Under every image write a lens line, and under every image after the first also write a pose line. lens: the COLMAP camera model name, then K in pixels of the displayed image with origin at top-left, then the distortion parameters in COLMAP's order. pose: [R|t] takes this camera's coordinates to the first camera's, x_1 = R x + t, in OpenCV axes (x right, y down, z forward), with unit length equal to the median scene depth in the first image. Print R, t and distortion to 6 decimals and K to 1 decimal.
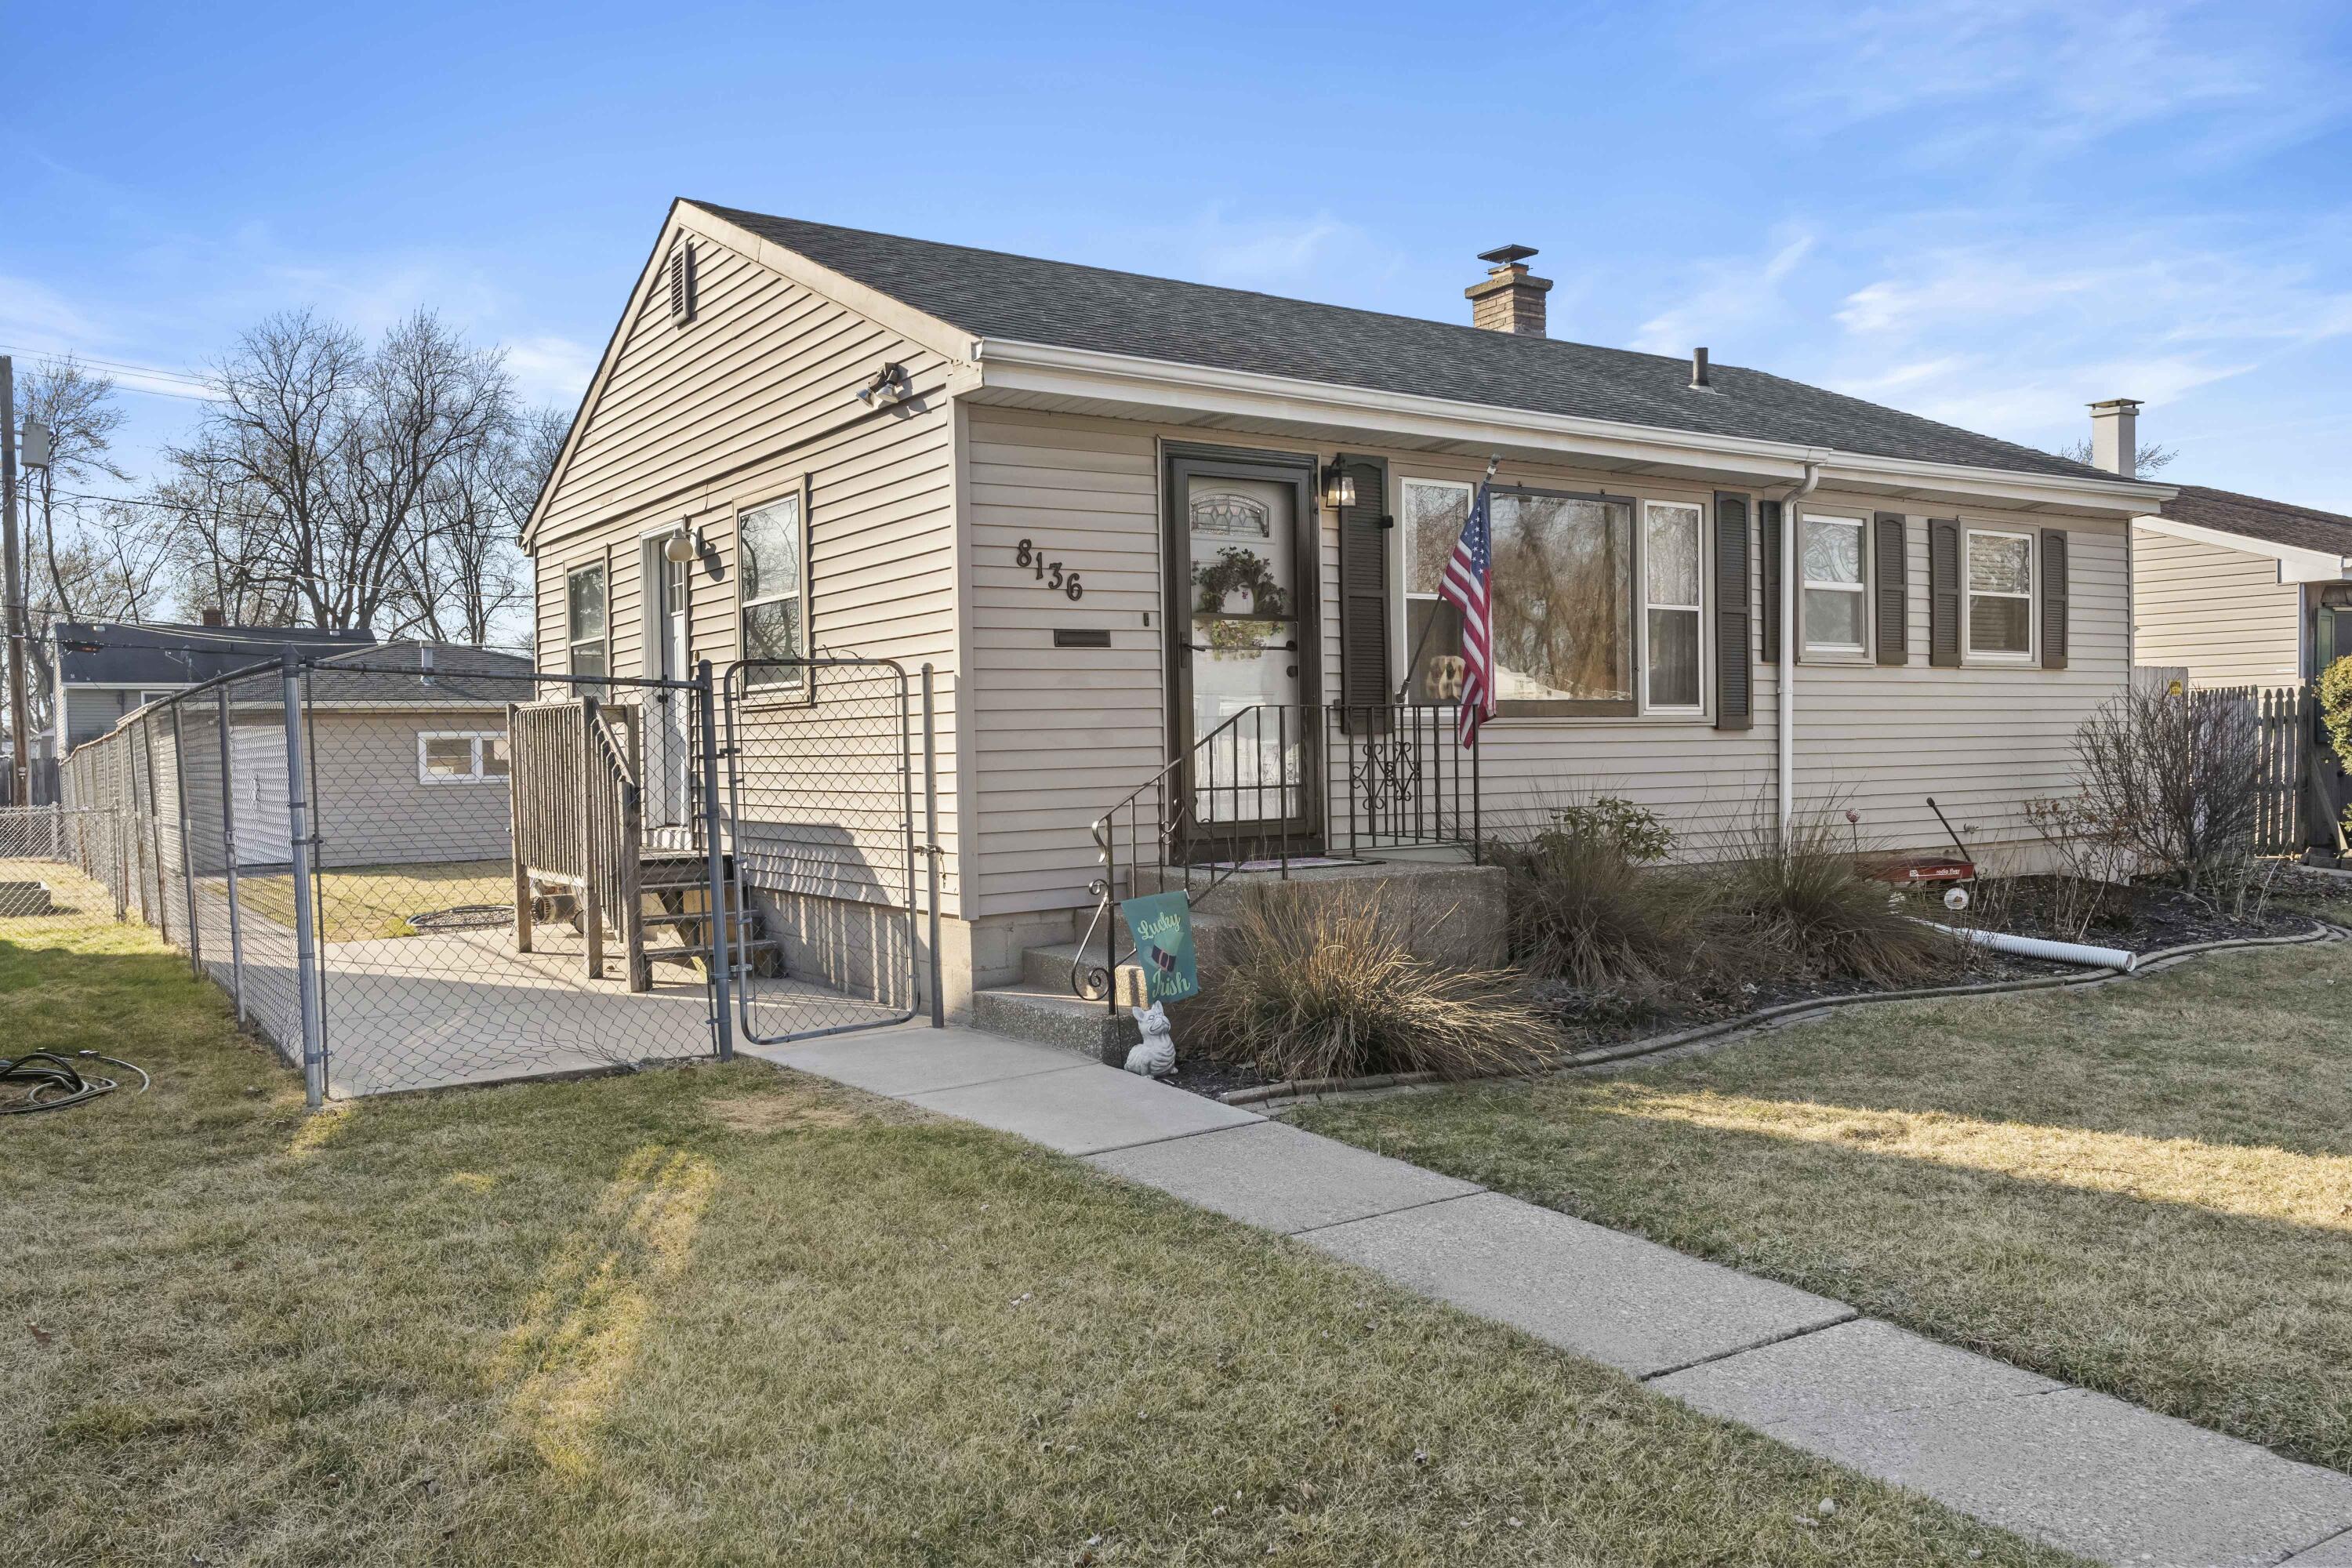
lens RADIAL K [[1834.0, 0, 1167.2], [0, 1834.0, 793.2], [0, 0, 1]] dist [0.000388, 0.001780]
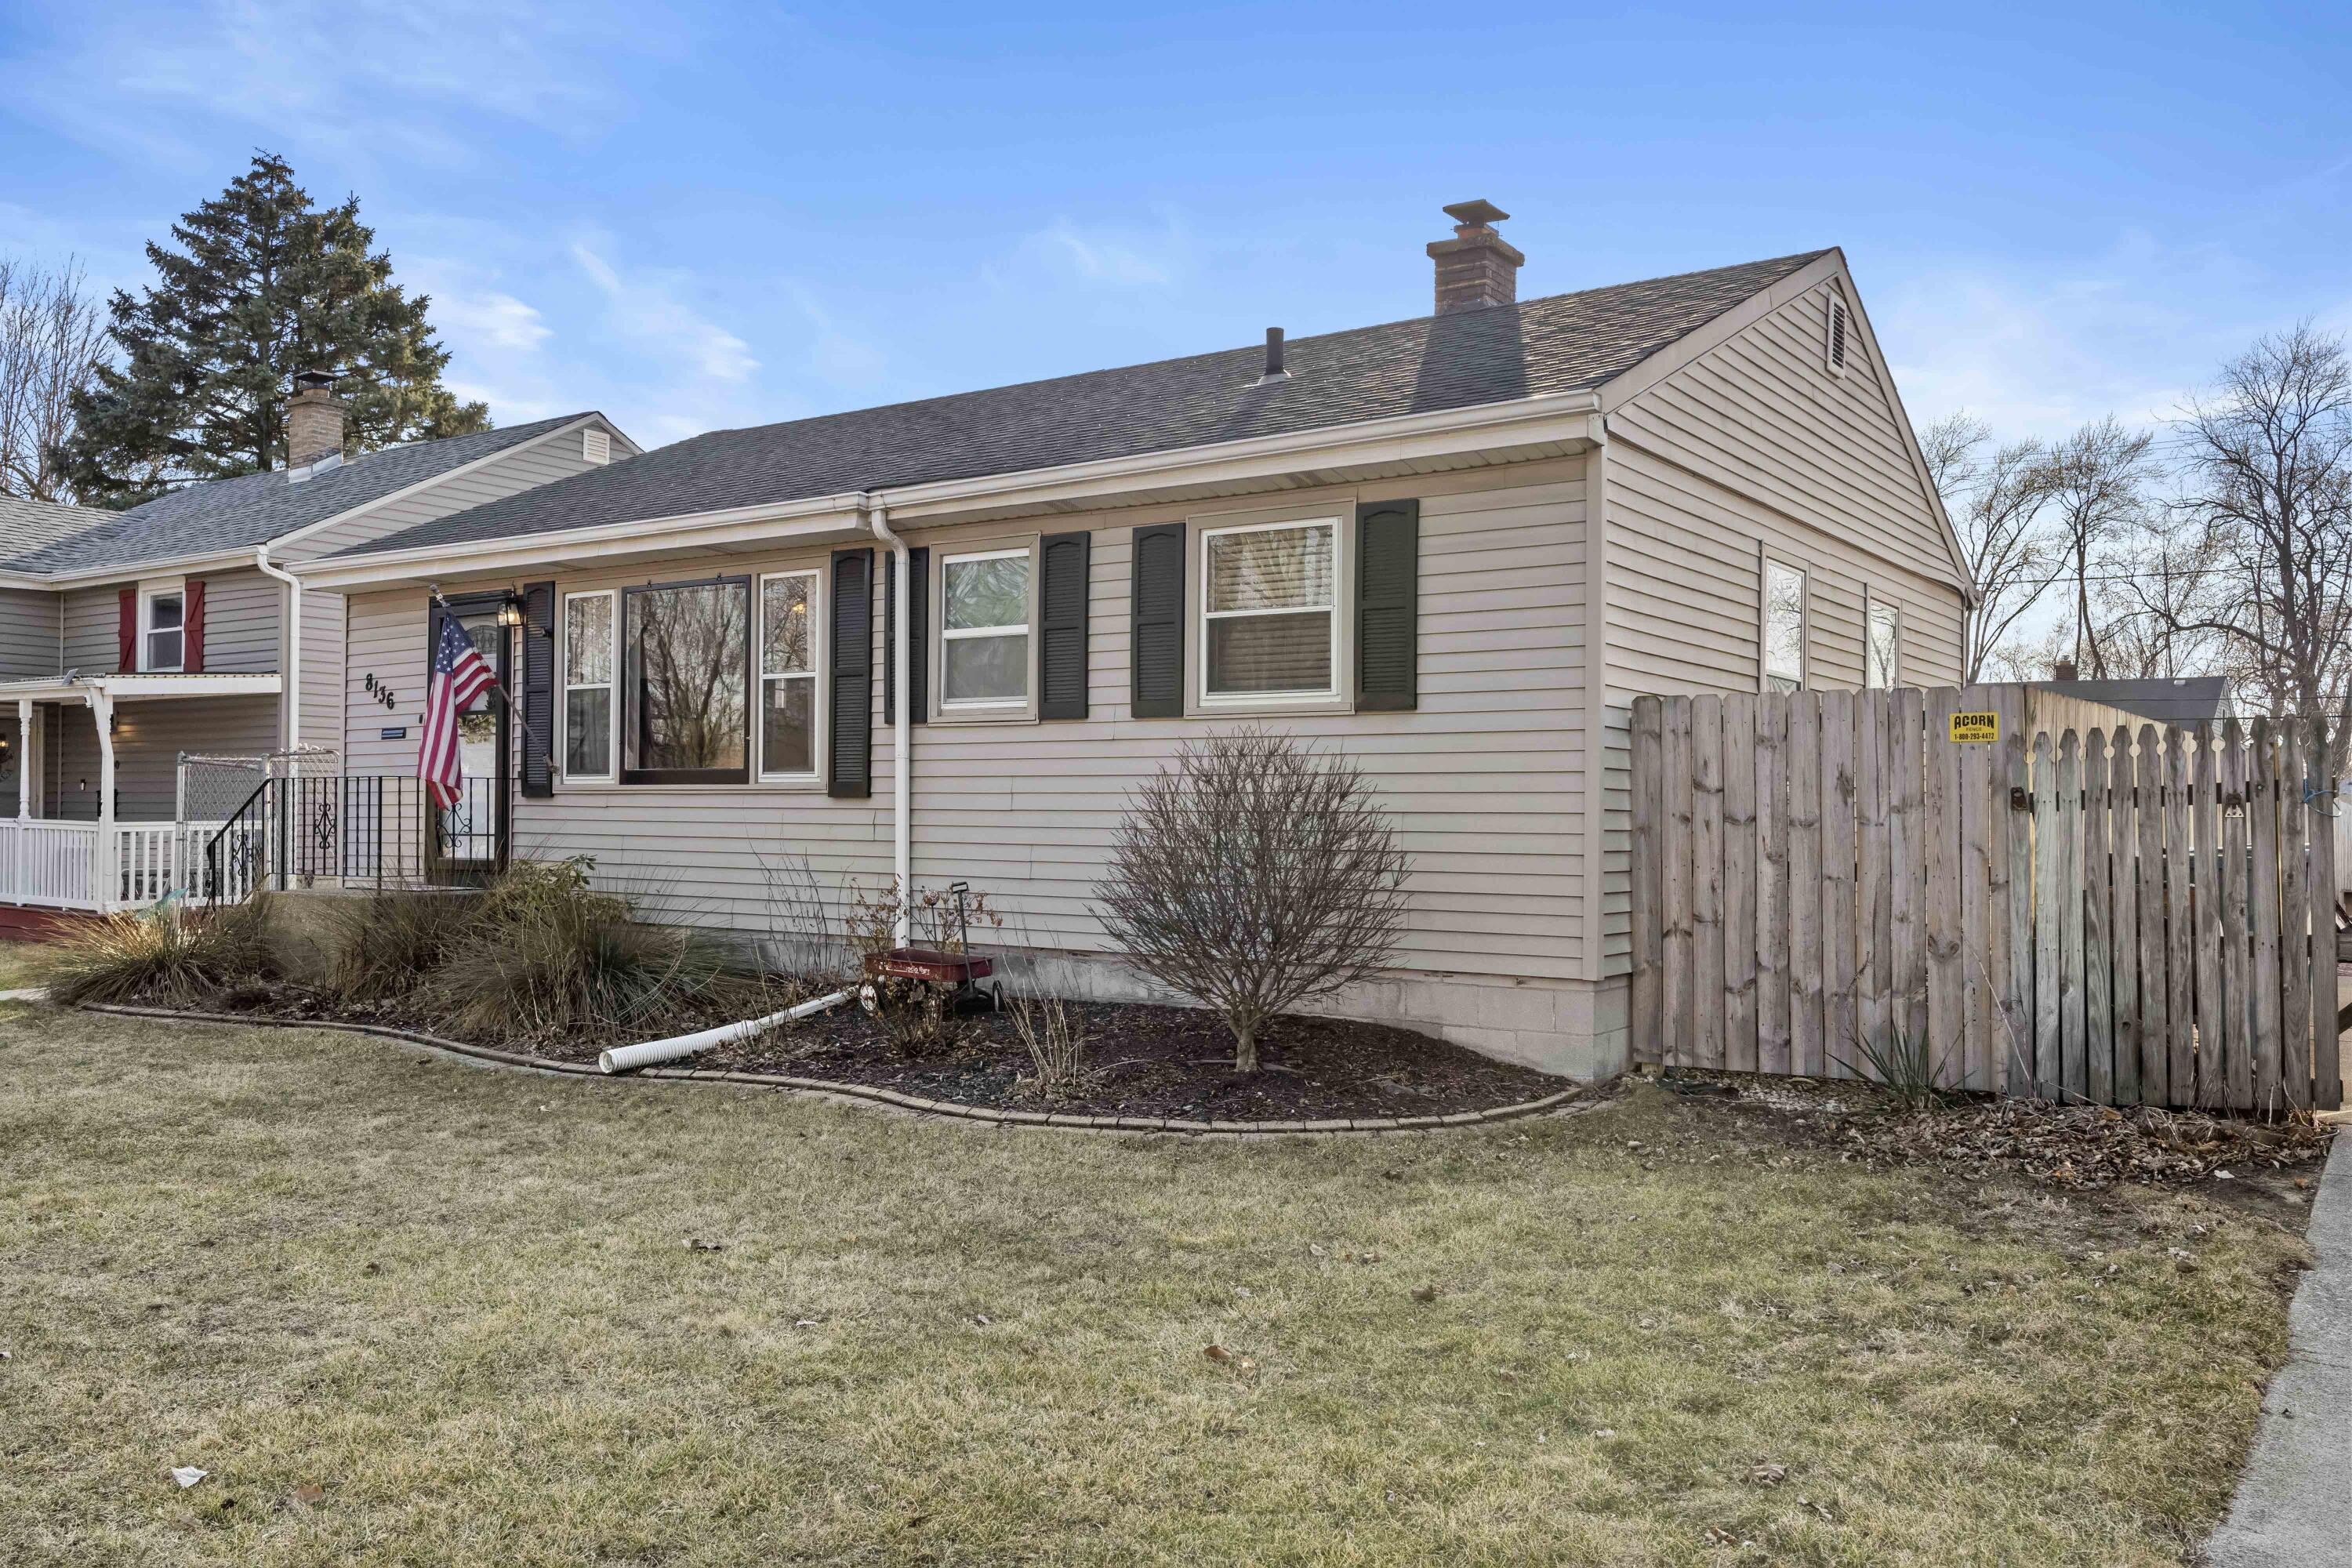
lens RADIAL K [[1872.0, 0, 1174.2], [0, 1872.0, 781.1], [0, 0, 1]] dist [-0.009620, -0.000757]
pose [[0.358060, 0.007401, -0.933669, 0.994252], [-0.028808, 0.999580, -0.003124, -0.035070], [0.933254, 0.028016, 0.358123, 0.629862]]
